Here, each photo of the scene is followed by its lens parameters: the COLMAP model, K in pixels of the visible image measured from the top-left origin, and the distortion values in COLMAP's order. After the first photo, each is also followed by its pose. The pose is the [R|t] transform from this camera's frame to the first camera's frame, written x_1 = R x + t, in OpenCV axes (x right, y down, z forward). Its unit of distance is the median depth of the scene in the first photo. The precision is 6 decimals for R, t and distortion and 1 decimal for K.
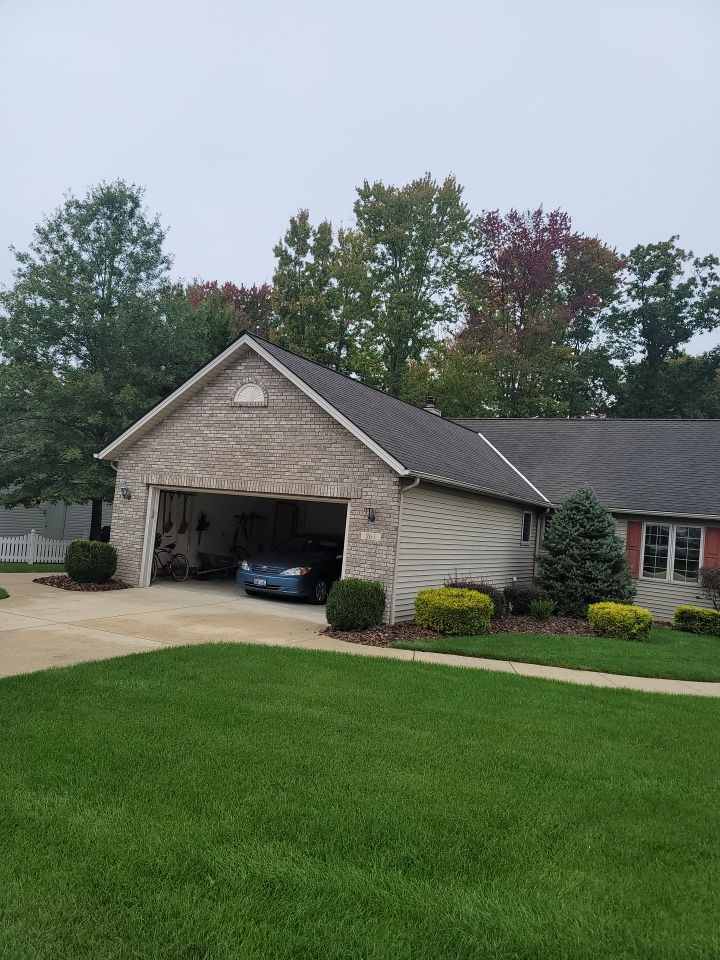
lens RADIAL K [[691.4, 0, 365.1], [0, 691.4, 479.8], [0, 0, 1]] dist [0.069439, -0.070896]
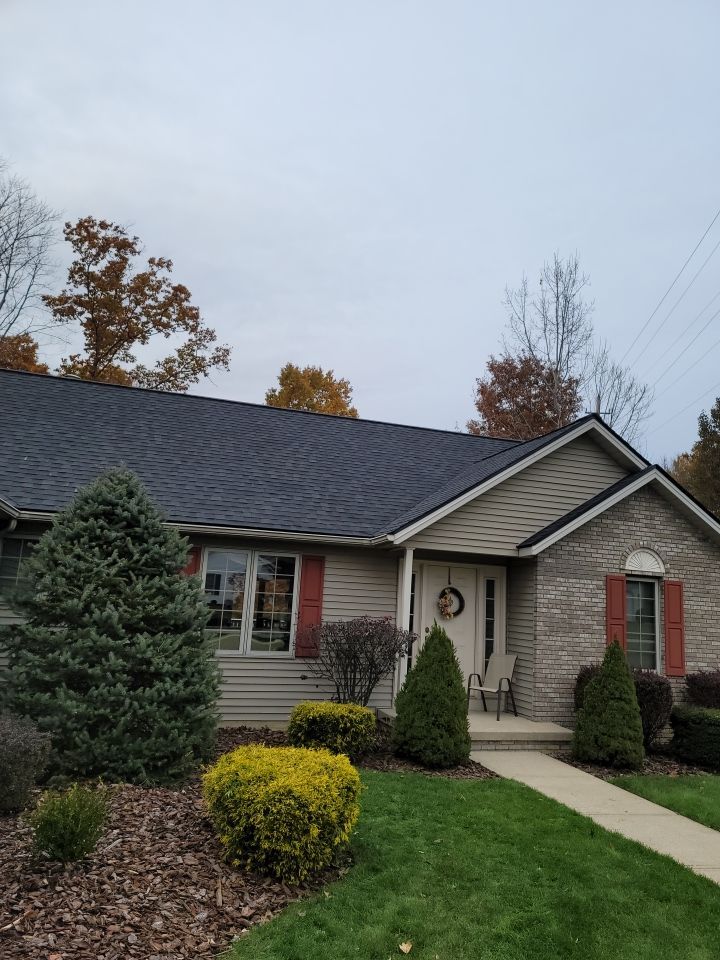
lens RADIAL K [[676.4, 0, 360.0], [0, 676.4, 480.0], [0, 0, 1]] dist [0.004773, 0.000804]
pose [[0.664394, 0.079809, 0.743109, 0.045936], [-0.035778, 0.996539, -0.075038, 0.024749], [-0.746526, 0.023268, 0.664950, 0.318123]]
